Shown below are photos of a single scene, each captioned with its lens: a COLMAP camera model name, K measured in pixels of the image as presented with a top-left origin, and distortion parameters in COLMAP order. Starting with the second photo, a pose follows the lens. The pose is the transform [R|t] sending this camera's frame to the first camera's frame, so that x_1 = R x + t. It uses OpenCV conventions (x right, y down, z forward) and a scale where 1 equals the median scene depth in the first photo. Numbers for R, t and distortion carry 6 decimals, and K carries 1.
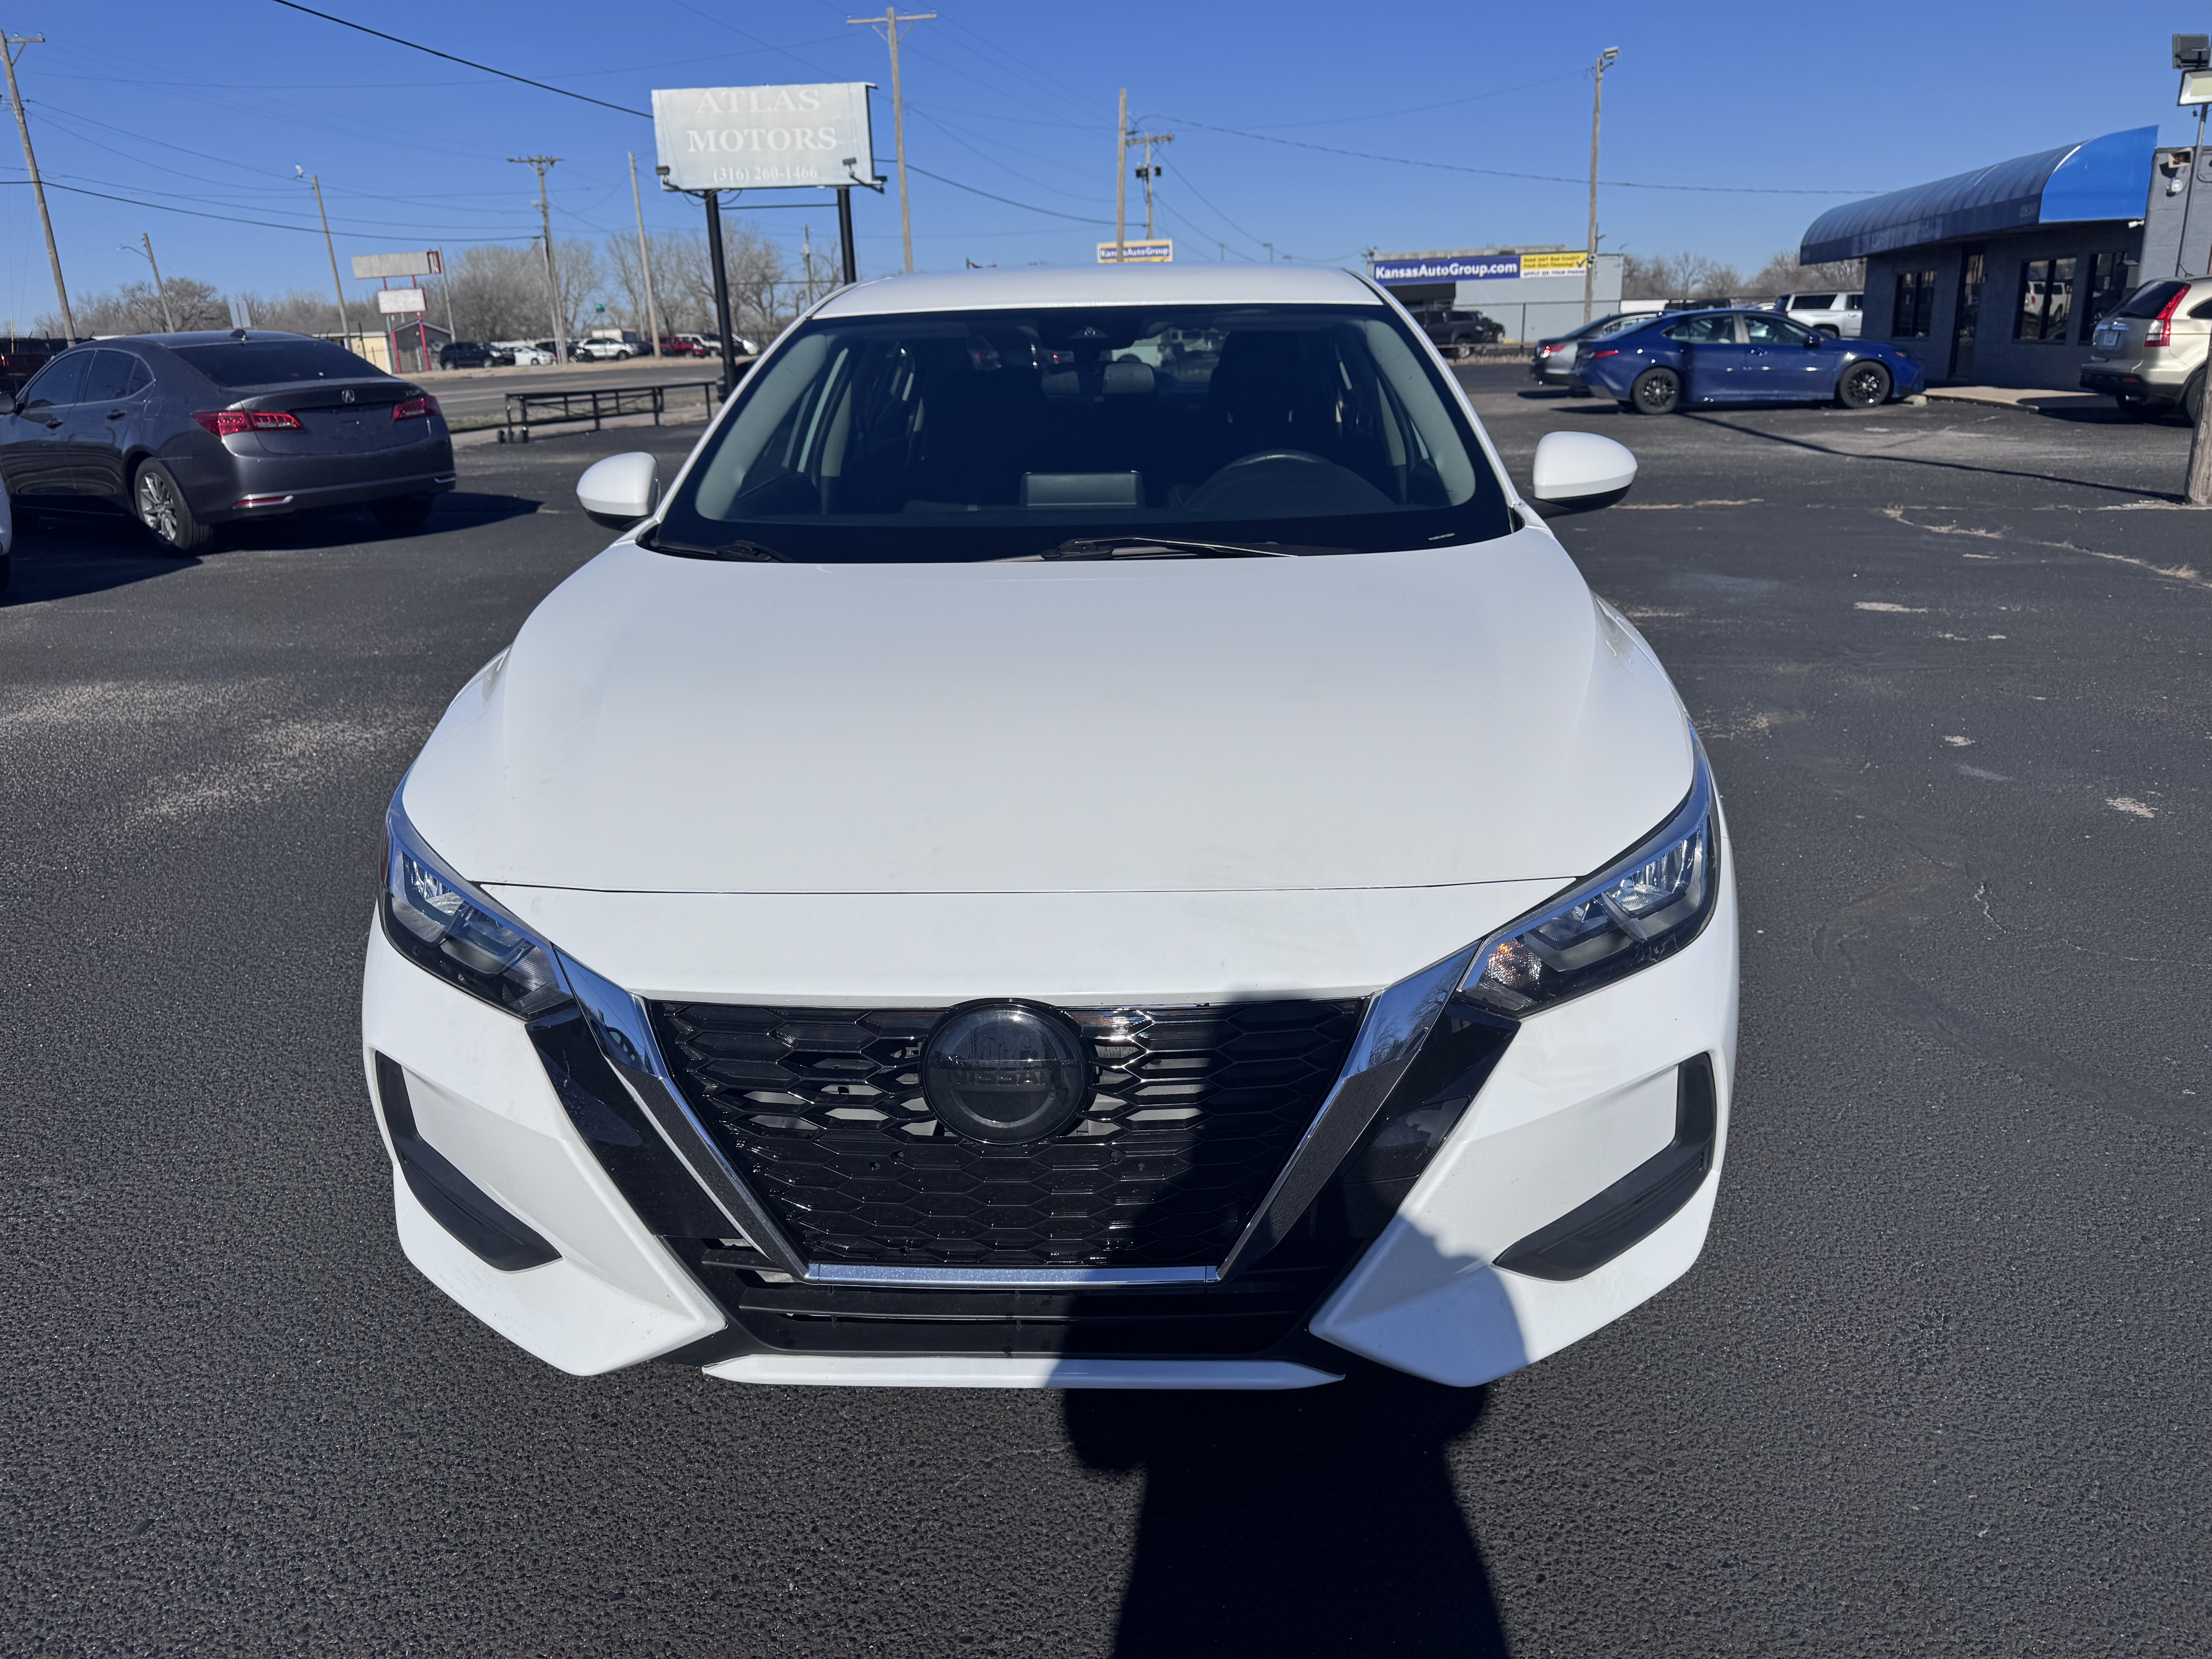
lens RADIAL K [[1580.9, 0, 1107.4], [0, 1580.9, 831.8], [0, 0, 1]] dist [0.005759, -0.010808]
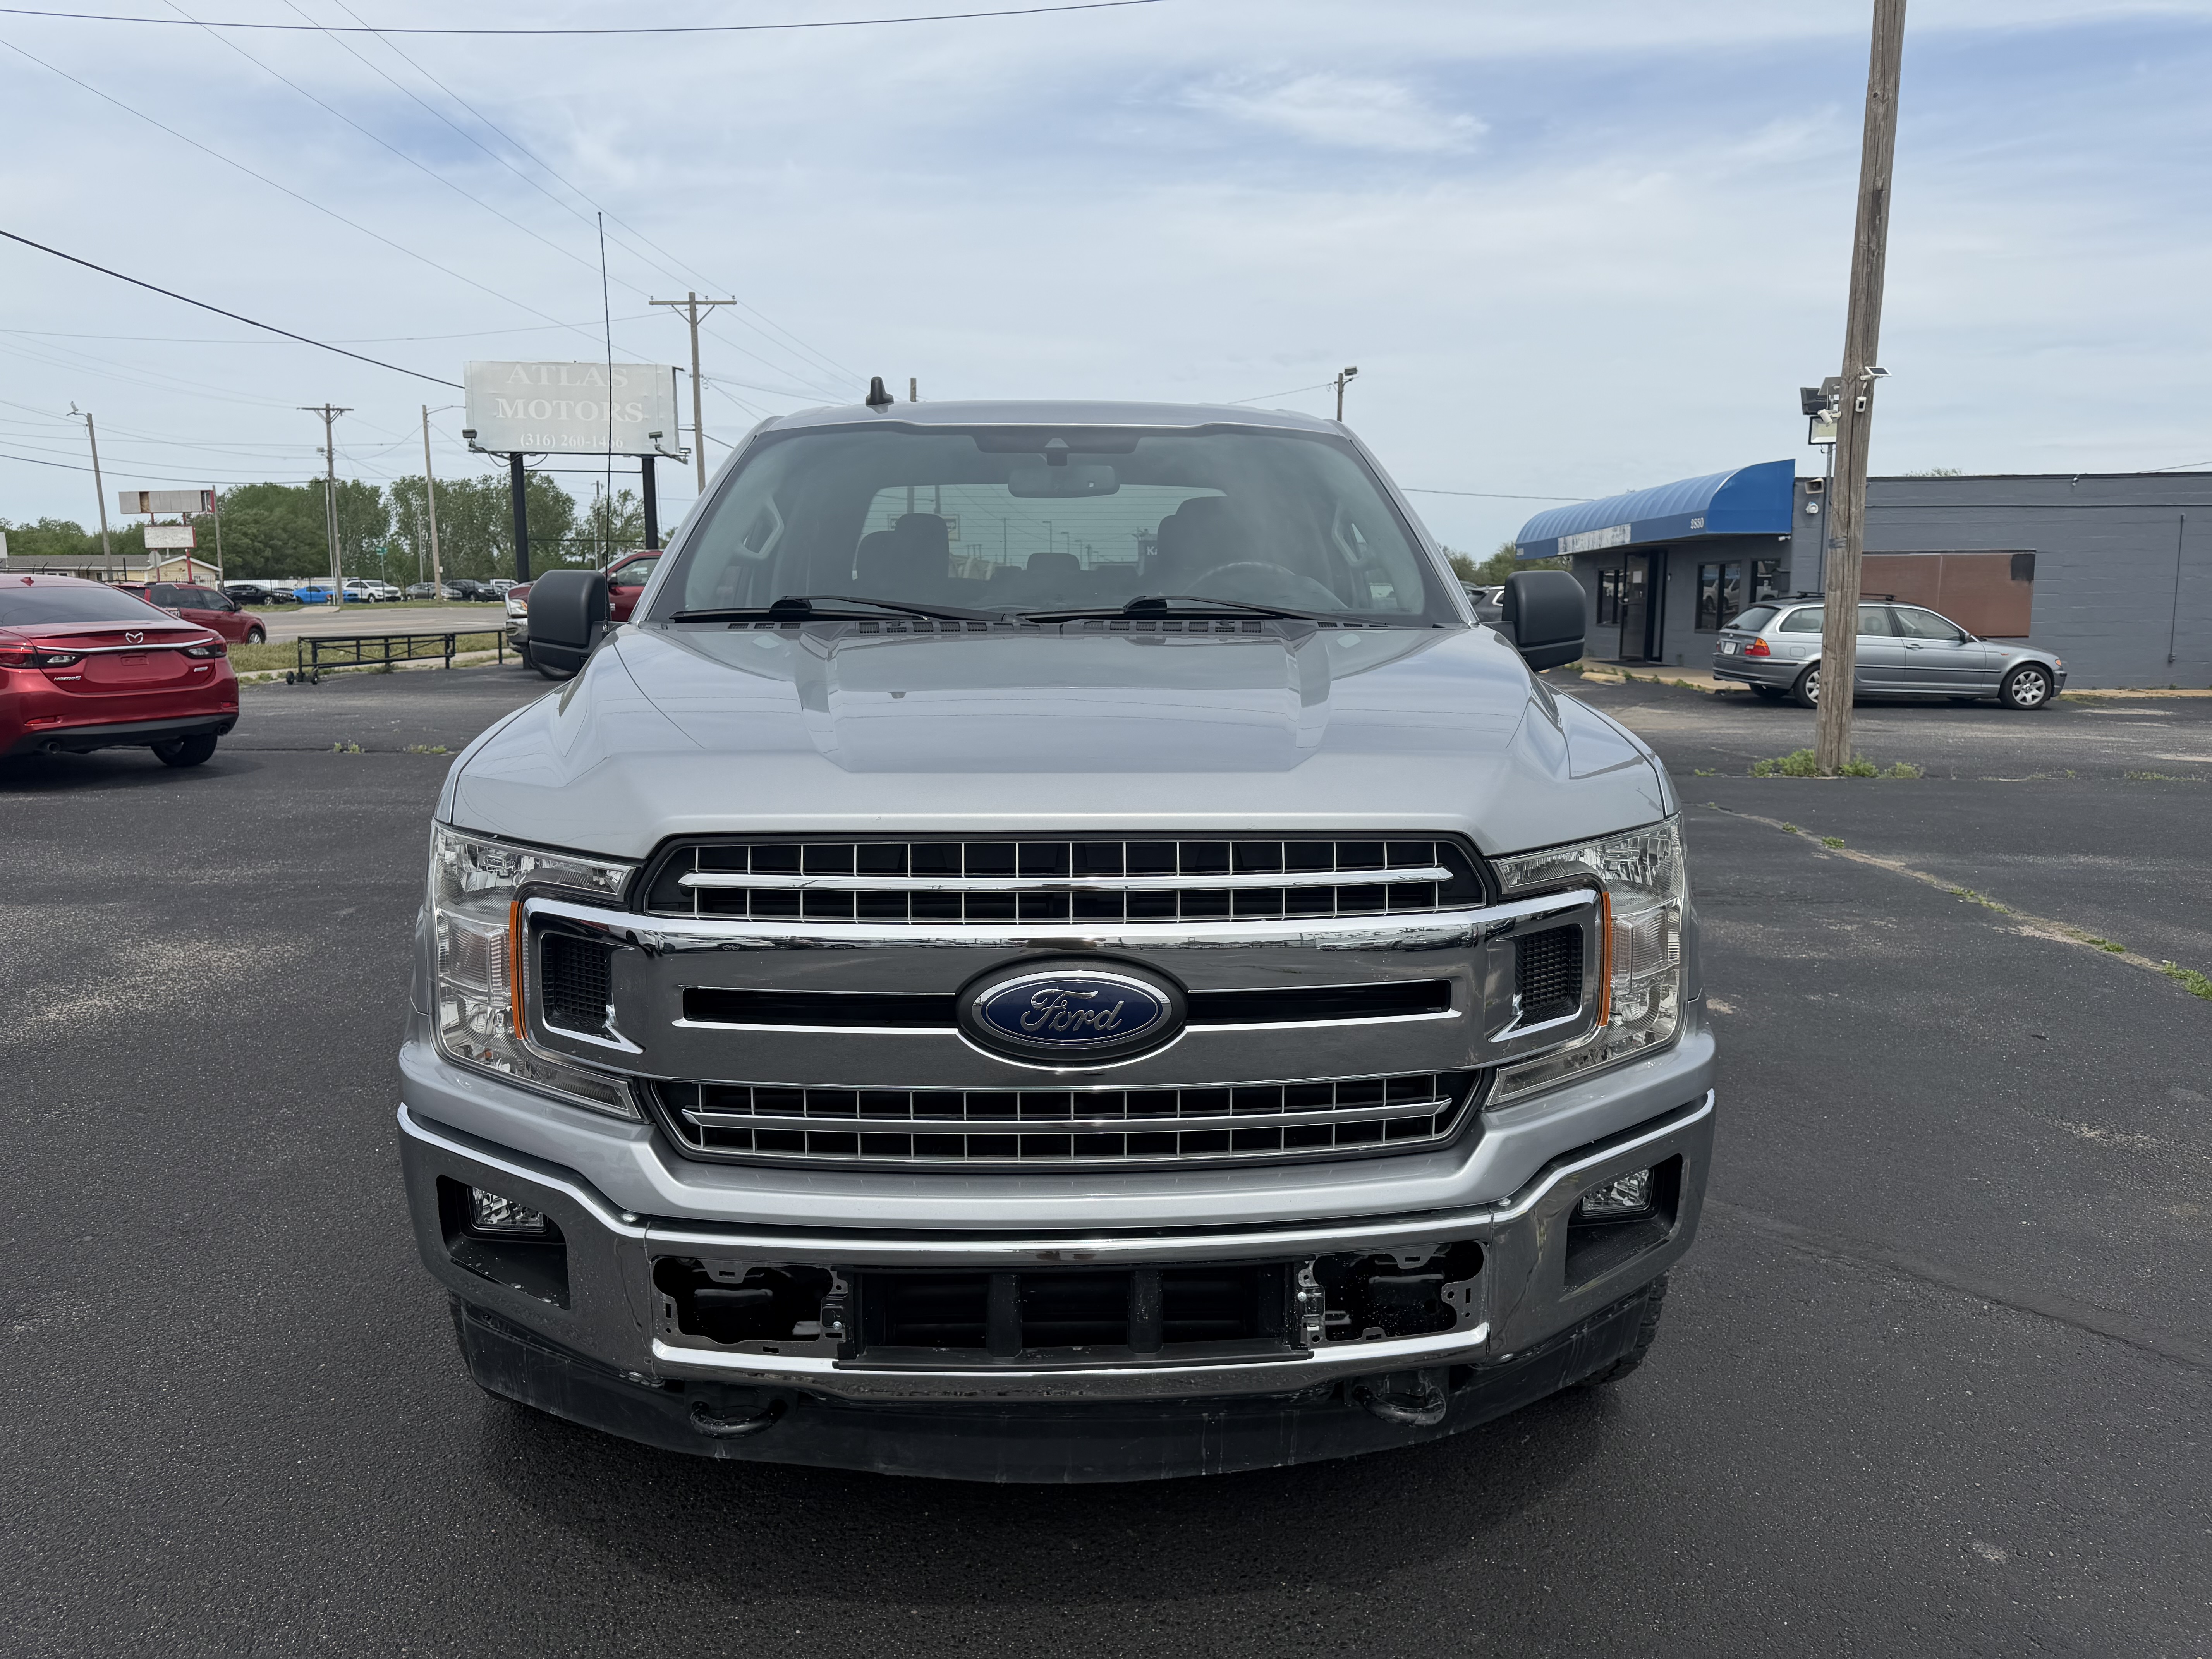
lens RADIAL K [[1571.4, 0, 1102.9], [0, 1571.4, 826.9], [0, 0, 1]] dist [0.025776, -0.032832]
pose [[0.990761, 0.013690, 0.134925, -0.004026], [0.007869, 0.987414, -0.157962, 0.006220], [-0.135390, 0.157564, 0.978184, -0.034028]]
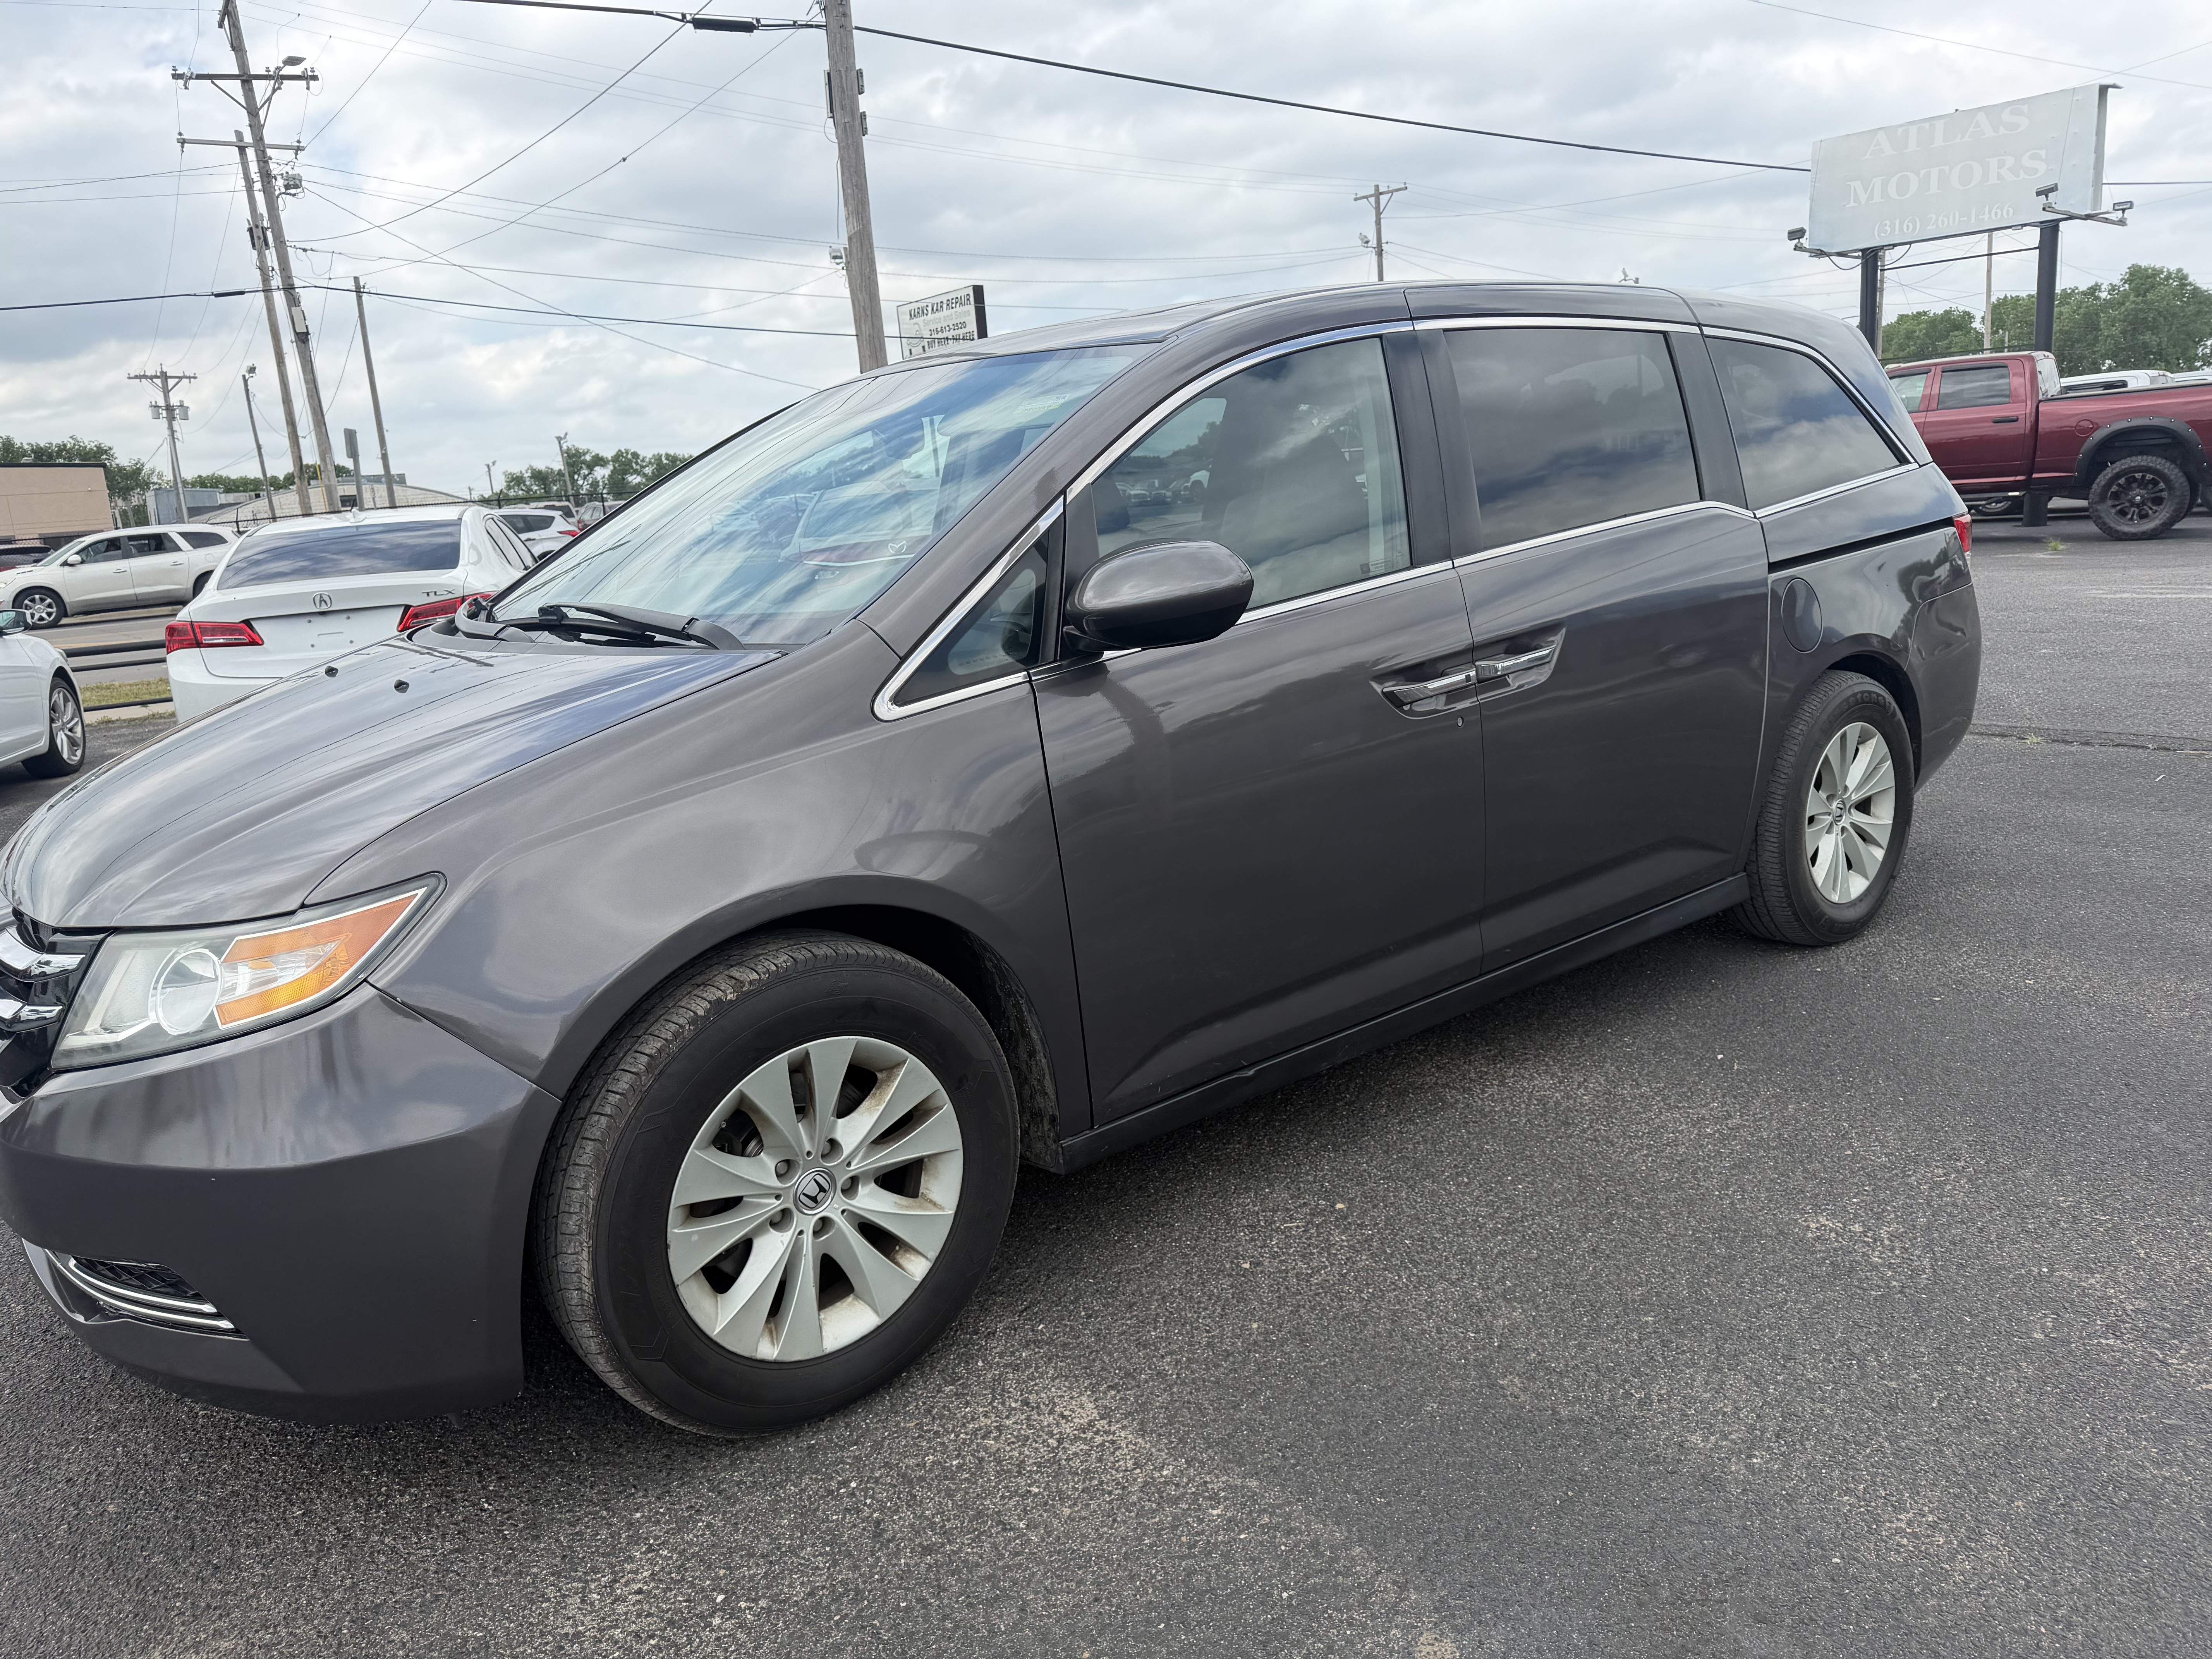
lens RADIAL K [[1571.4, 0, 1094.8], [0, 1571.4, 825.2], [0, 0, 1]] dist [0.025776, -0.032832]
pose [[0.694463, 0.132870, -0.707154, 0.089742], [-0.169830, 0.985303, 0.018351, -0.056939], [0.699199, 0.107351, 0.706821, 0.169410]]
